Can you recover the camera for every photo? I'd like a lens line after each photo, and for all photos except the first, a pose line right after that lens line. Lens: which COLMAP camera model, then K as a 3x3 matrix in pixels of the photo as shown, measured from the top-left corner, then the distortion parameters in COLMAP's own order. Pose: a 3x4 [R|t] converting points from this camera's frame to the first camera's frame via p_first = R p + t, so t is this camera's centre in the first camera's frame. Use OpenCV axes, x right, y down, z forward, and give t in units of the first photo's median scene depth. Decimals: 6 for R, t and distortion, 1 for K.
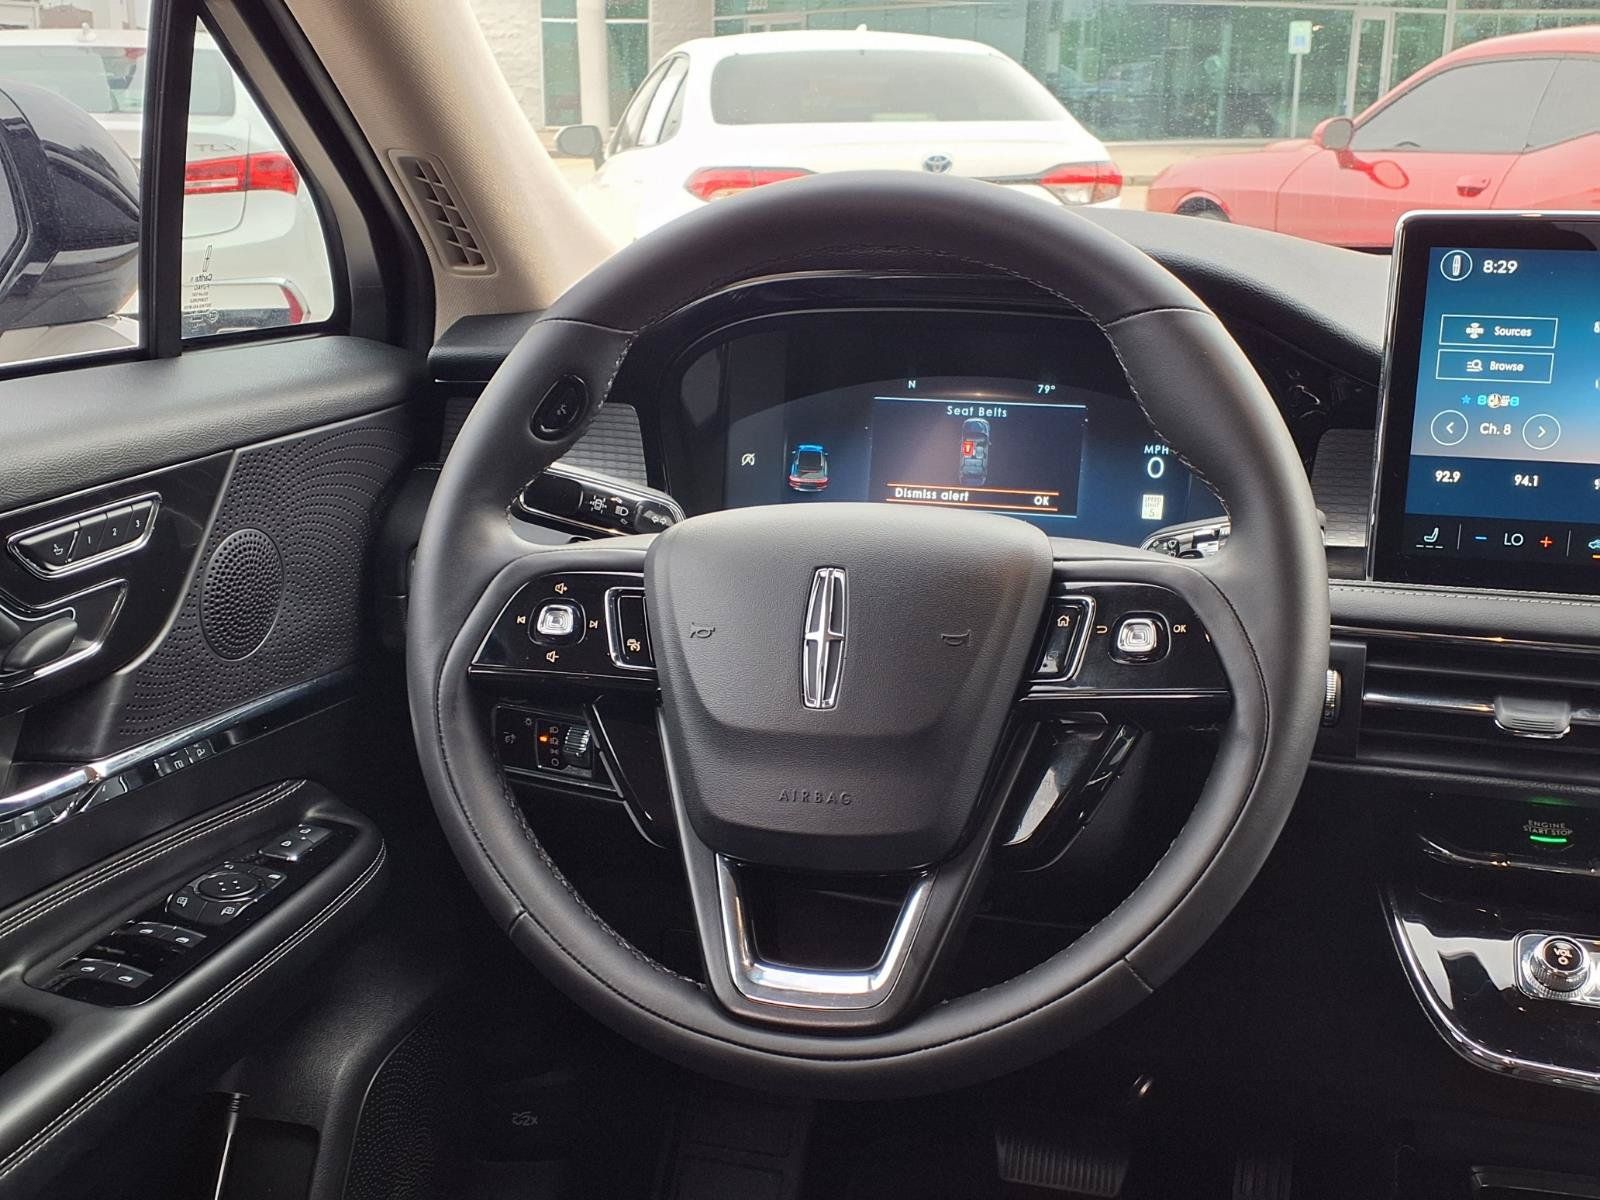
lens RADIAL K [[1803.0, 0, 778.0], [0, 1803.0, 672.8], [0, 0, 1]] dist [0.261245, -0.636097]
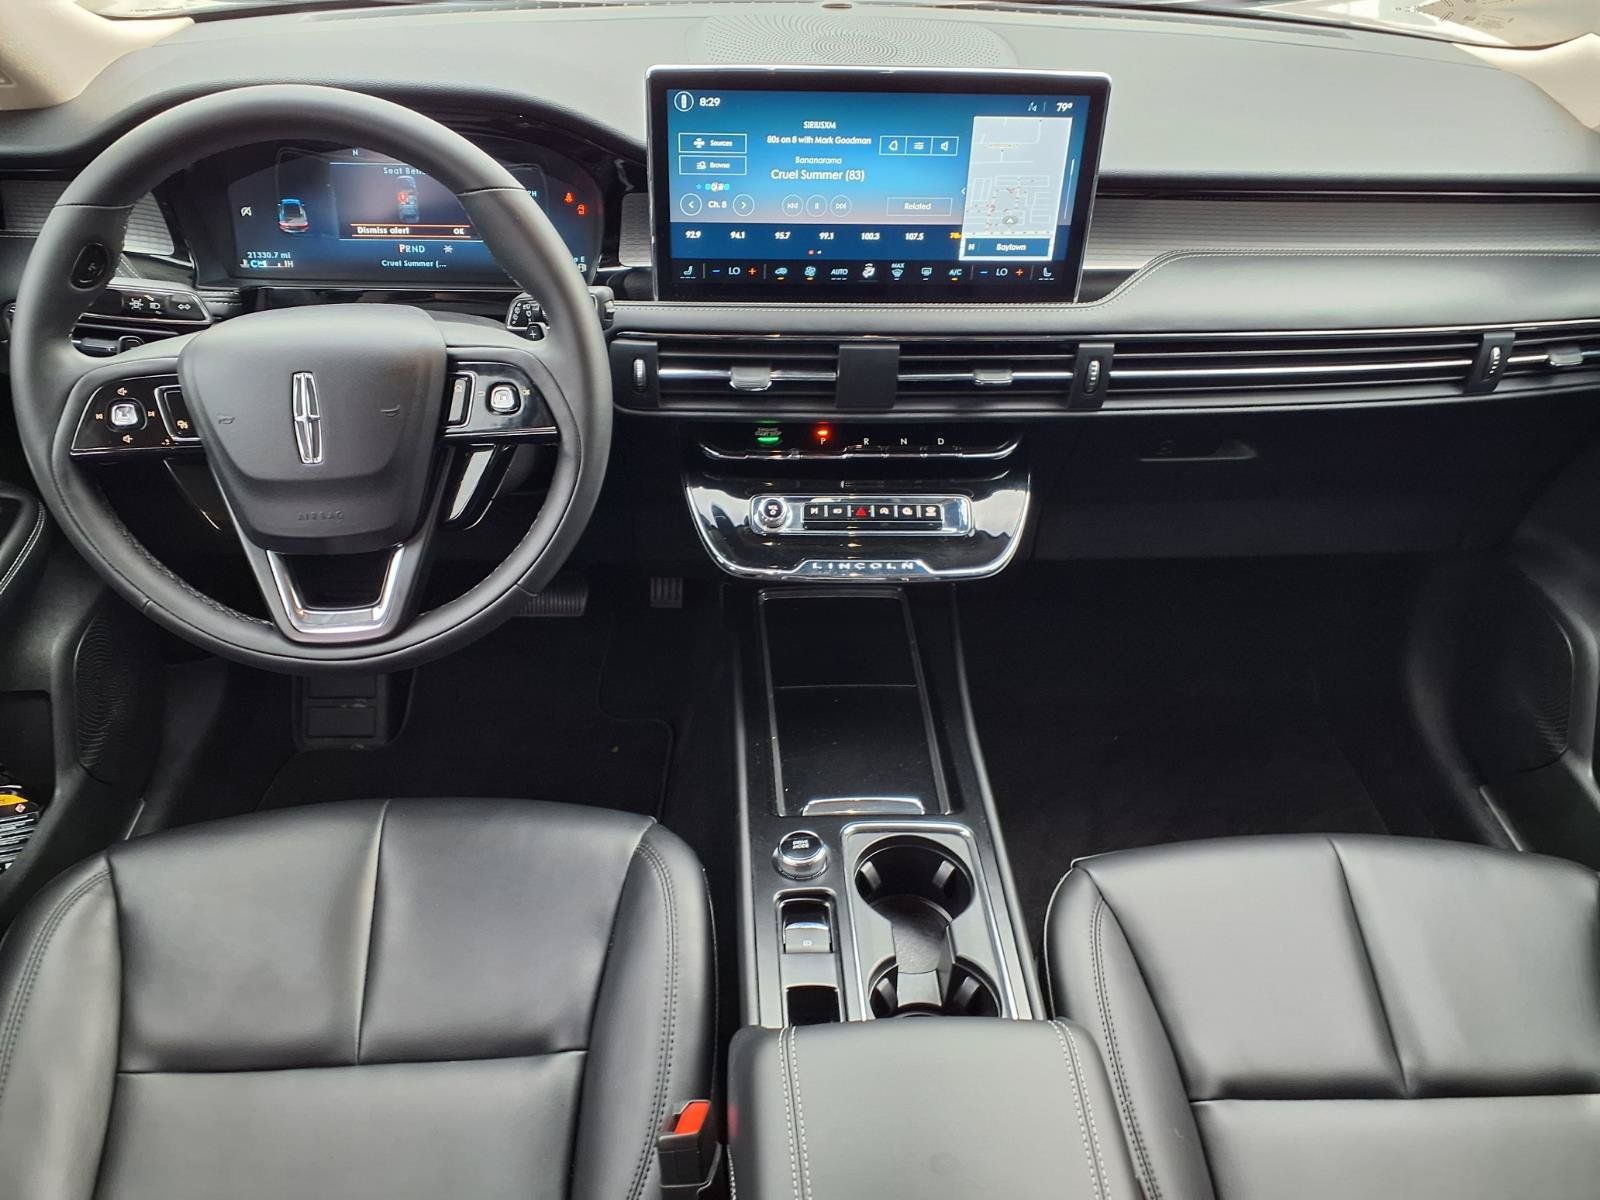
lens RADIAL K [[1382.7, 0, 800.0], [0, 1382.7, 600.0], [0, 0, 1]] dist [0.036633, -0.000746]
pose [[0.958540, -0.163091, 0.233673, 0.117106], [0.062326, 0.920158, 0.386554, -0.289365], [-0.278059, -0.355963, 0.892173, -0.250698]]
